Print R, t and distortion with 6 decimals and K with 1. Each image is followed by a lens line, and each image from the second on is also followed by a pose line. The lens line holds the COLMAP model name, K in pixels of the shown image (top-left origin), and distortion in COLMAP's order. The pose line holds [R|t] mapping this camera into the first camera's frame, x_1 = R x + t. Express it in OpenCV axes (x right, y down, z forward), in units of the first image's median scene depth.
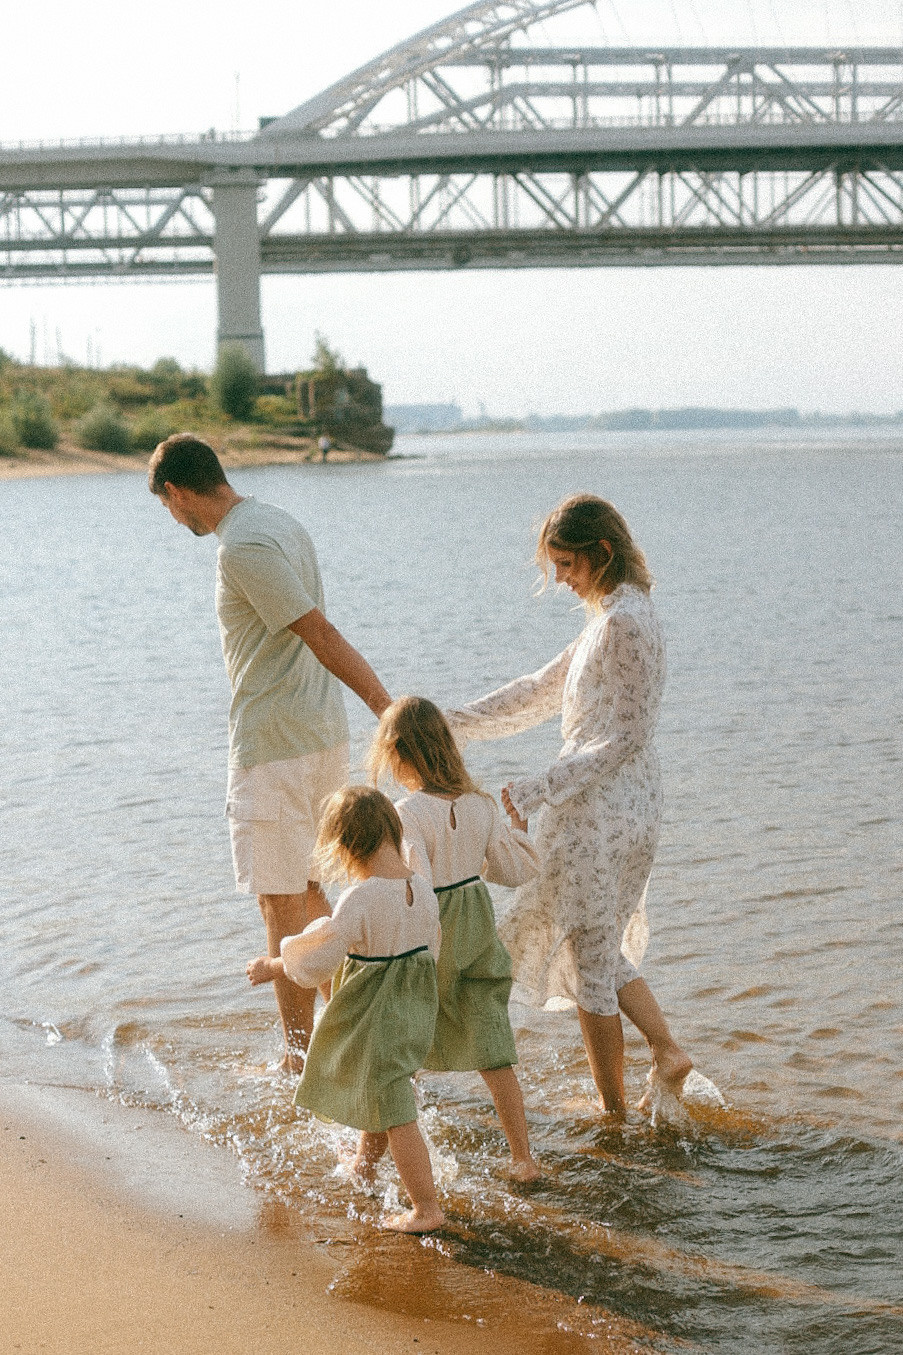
lens RADIAL K [[2494.9, 0, 441.4], [0, 2494.9, 672.0], [0, 0, 1]] dist [-0.047587, 0.000000]
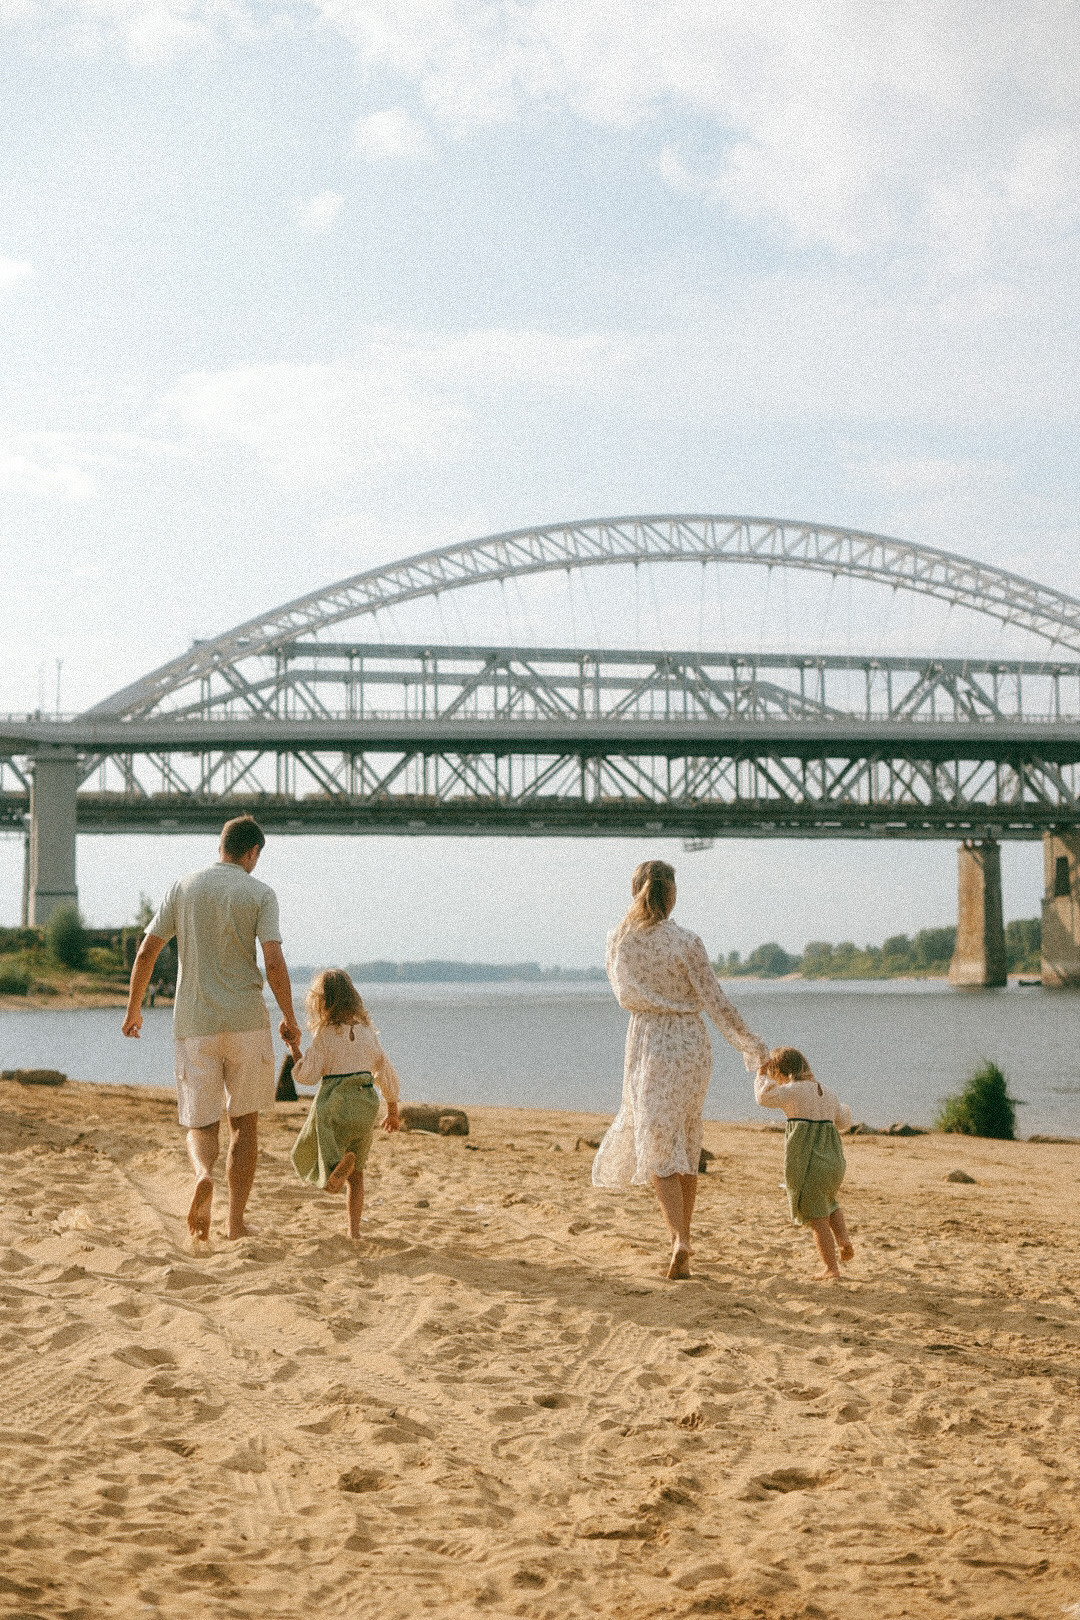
lens RADIAL K [[2531.2, 0, 546.2], [0, 2531.2, 808.2], [0, 0, 1]] dist [-0.138667, 0.000000]
pose [[0.989417, 0.028432, 0.142286, -0.019335], [-0.004681, 0.986358, -0.164547, 0.010355], [-0.145023, 0.162140, 0.976053, -0.112946]]
